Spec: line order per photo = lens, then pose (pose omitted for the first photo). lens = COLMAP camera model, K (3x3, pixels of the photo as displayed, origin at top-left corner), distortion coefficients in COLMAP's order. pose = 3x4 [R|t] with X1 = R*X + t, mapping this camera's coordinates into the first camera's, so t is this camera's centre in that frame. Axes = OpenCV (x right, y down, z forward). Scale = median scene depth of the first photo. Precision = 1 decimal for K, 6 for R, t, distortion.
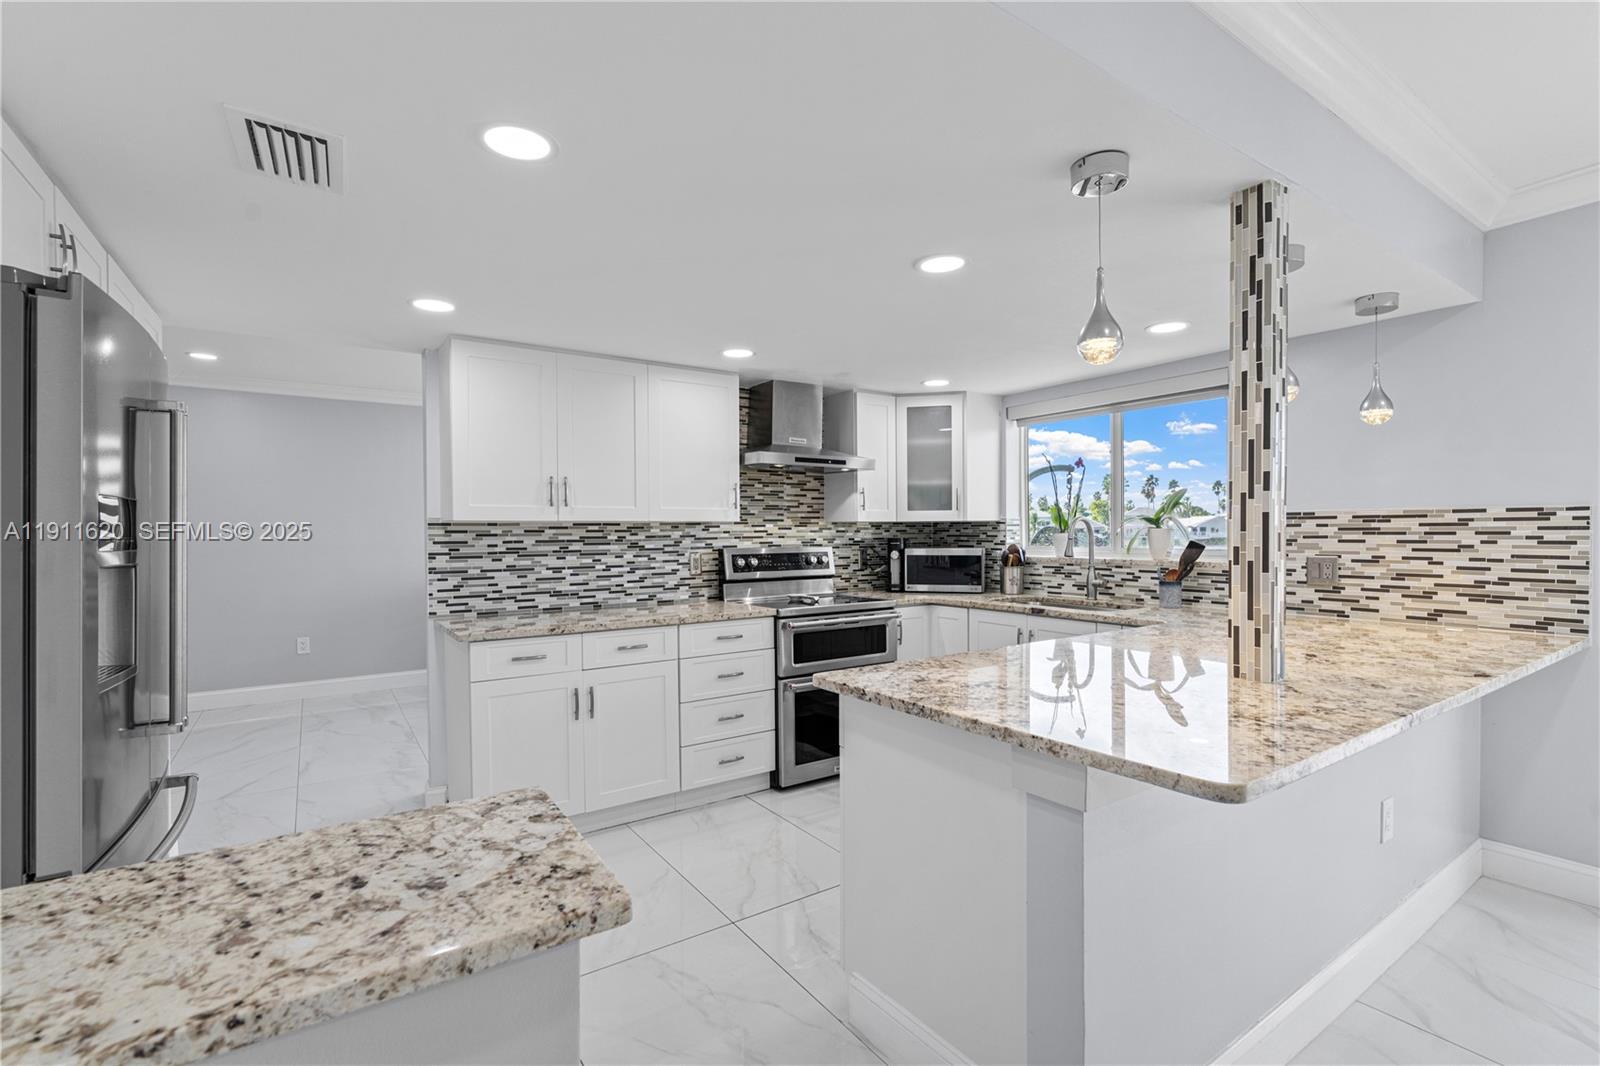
lens RADIAL K [[719.1, 0, 808.1], [0, 719.1, 546.4], [0, 0, 1]] dist [-0.000243, 0.000773]
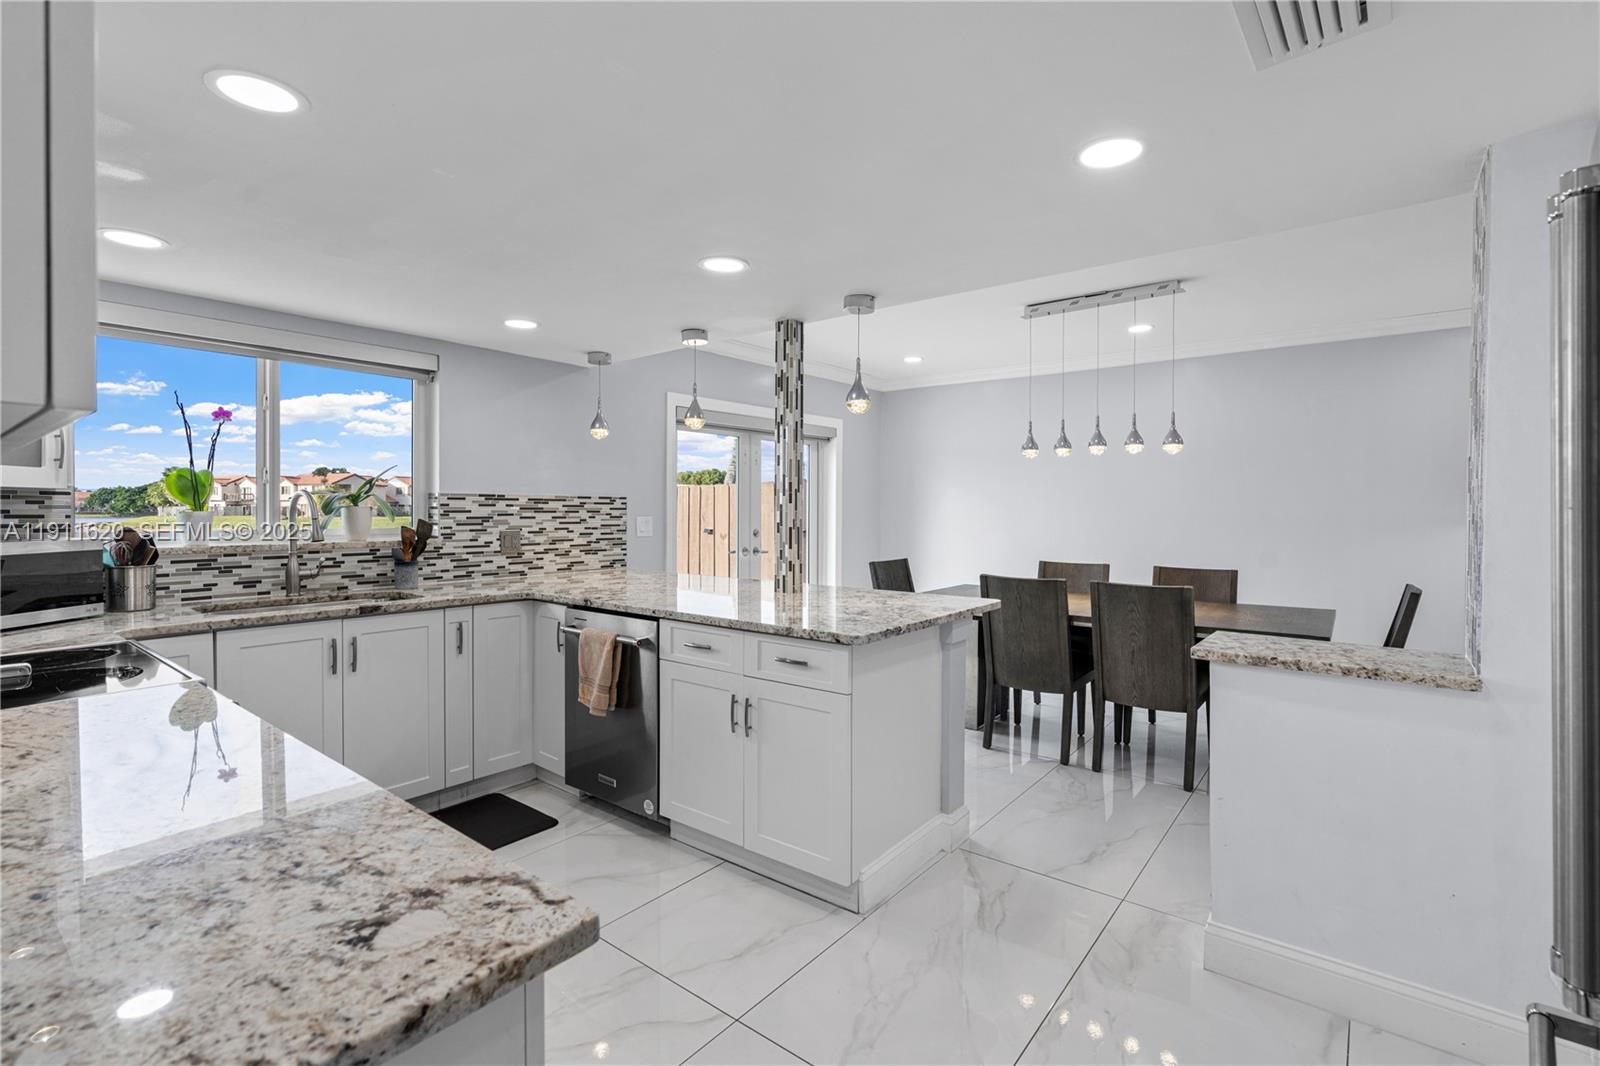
lens RADIAL K [[723.9, 0, 799.9], [0, 723.9, 511.0], [0, 0, 1]] dist [-0.010556, 0.000464]
pose [[-0.286632, 0.002685, 0.958037, -0.609384], [0.018264, 0.999830, 0.002662, -0.012632], [-0.957867, 0.018260, -0.286632, 0.817907]]
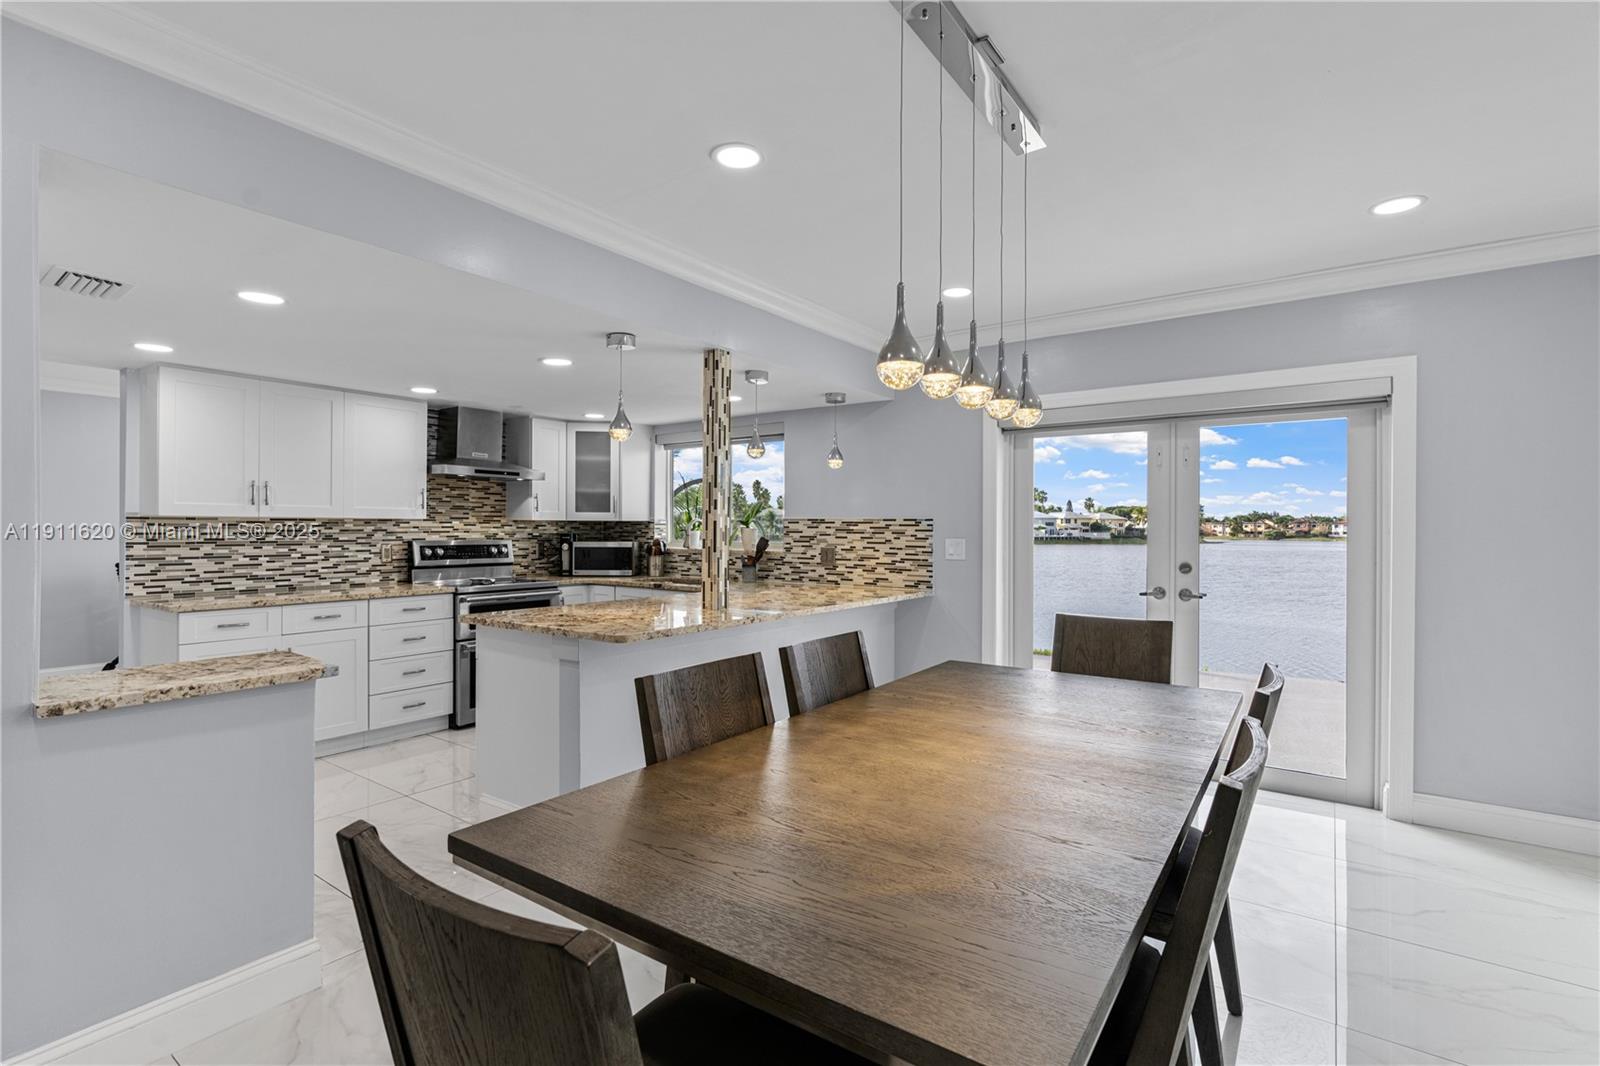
lens RADIAL K [[743.7, 0, 800.0], [0, 743.7, 533.0], [0, 0, 1]] dist [-0.001457, 0.000532]
pose [[0.943267, 0.008942, 0.331916, 0.102270], [-0.004183, 0.999878, -0.015051, 0.007477], [-0.332010, 0.012809, 0.943189, -0.497923]]
